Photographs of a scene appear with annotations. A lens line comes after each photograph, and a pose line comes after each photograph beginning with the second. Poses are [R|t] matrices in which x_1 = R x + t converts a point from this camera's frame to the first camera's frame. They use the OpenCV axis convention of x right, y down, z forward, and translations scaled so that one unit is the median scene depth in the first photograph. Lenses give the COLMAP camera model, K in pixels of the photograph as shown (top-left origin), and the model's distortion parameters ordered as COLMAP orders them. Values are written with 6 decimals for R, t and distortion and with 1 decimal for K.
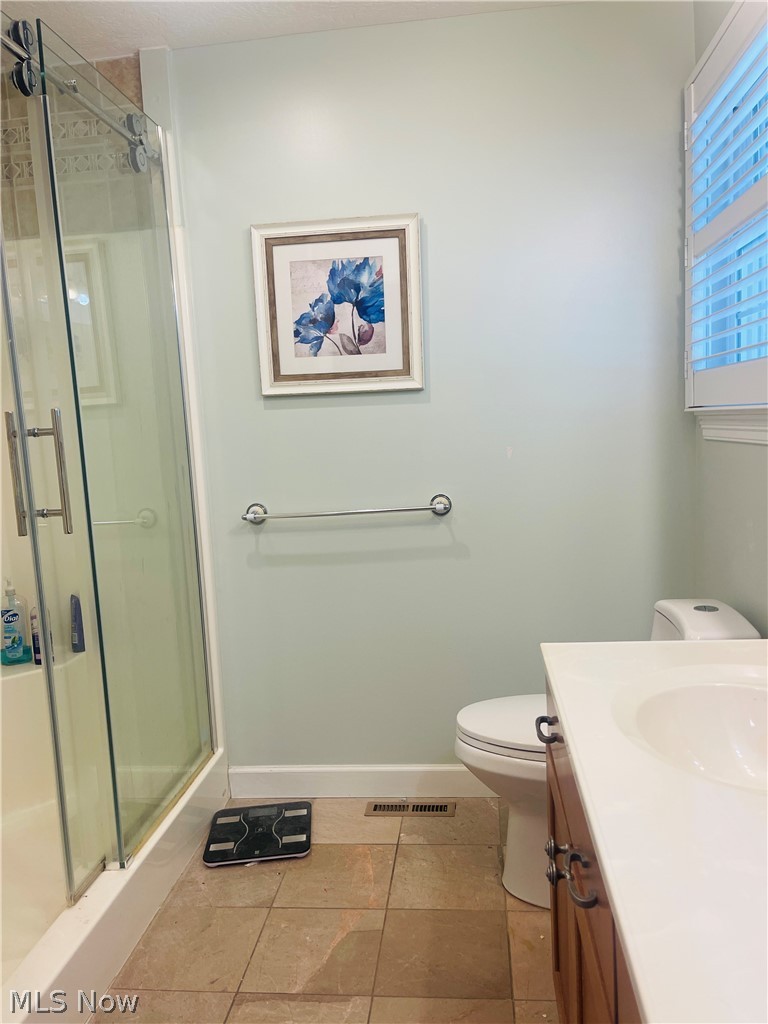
lens RADIAL K [[780.8, 0, 384.1], [0, 780.8, 519.0], [0, 0, 1]] dist [0.039616, -0.044523]
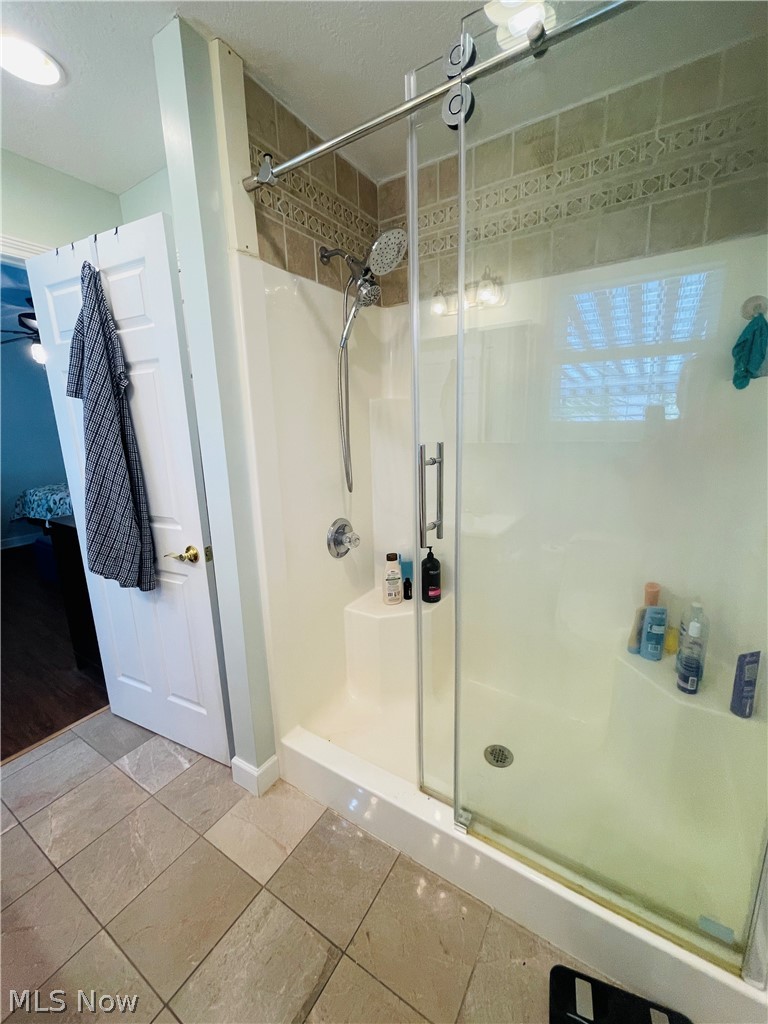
lens RADIAL K [[414.6, 0, 386.7], [0, 414.6, 503.5], [0, 0, 1]] dist [-0.010414, 0.002607]
pose [[-0.431993, 0.240641, -0.869180, 0.119246], [-0.066130, 0.952700, 0.296631, -0.169837], [0.899449, 0.185622, -0.395646, 0.882696]]
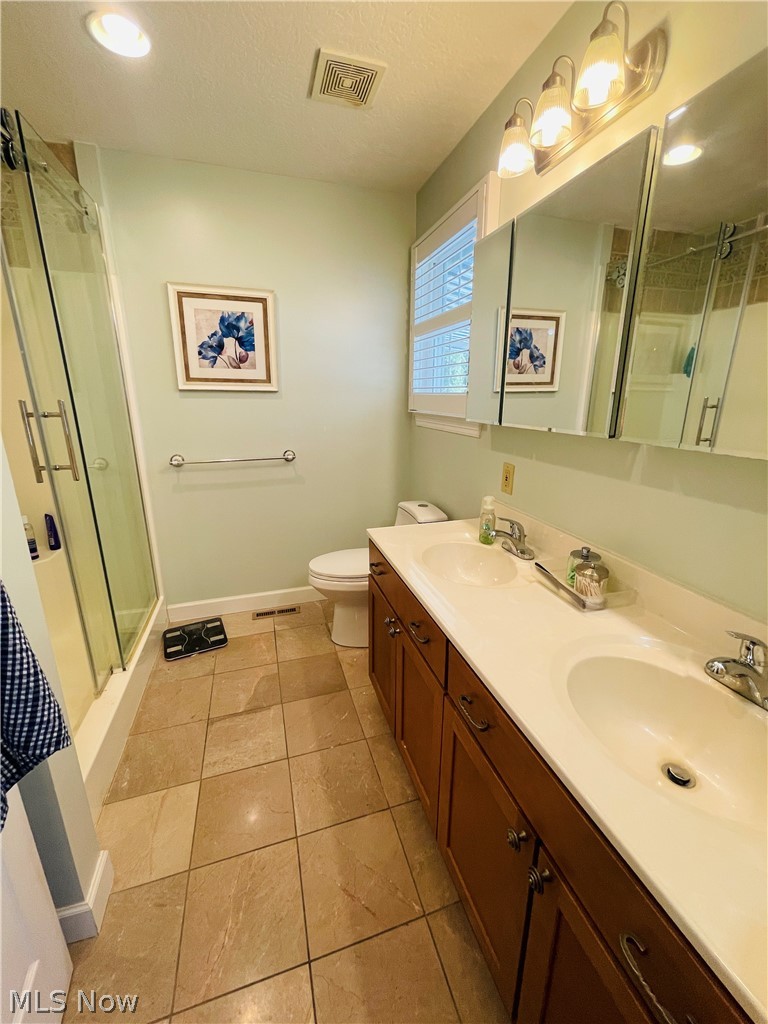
lens RADIAL K [[414.6, 0, 387.4], [0, 414.6, 510.0], [0, 0, 1]] dist [-0.010414, 0.002607]
pose [[0.911785, -0.054126, 0.407084, -0.128436], [-0.003380, 0.990253, 0.139236, -0.029519], [-0.410653, -0.128329, 0.902716, -0.009658]]
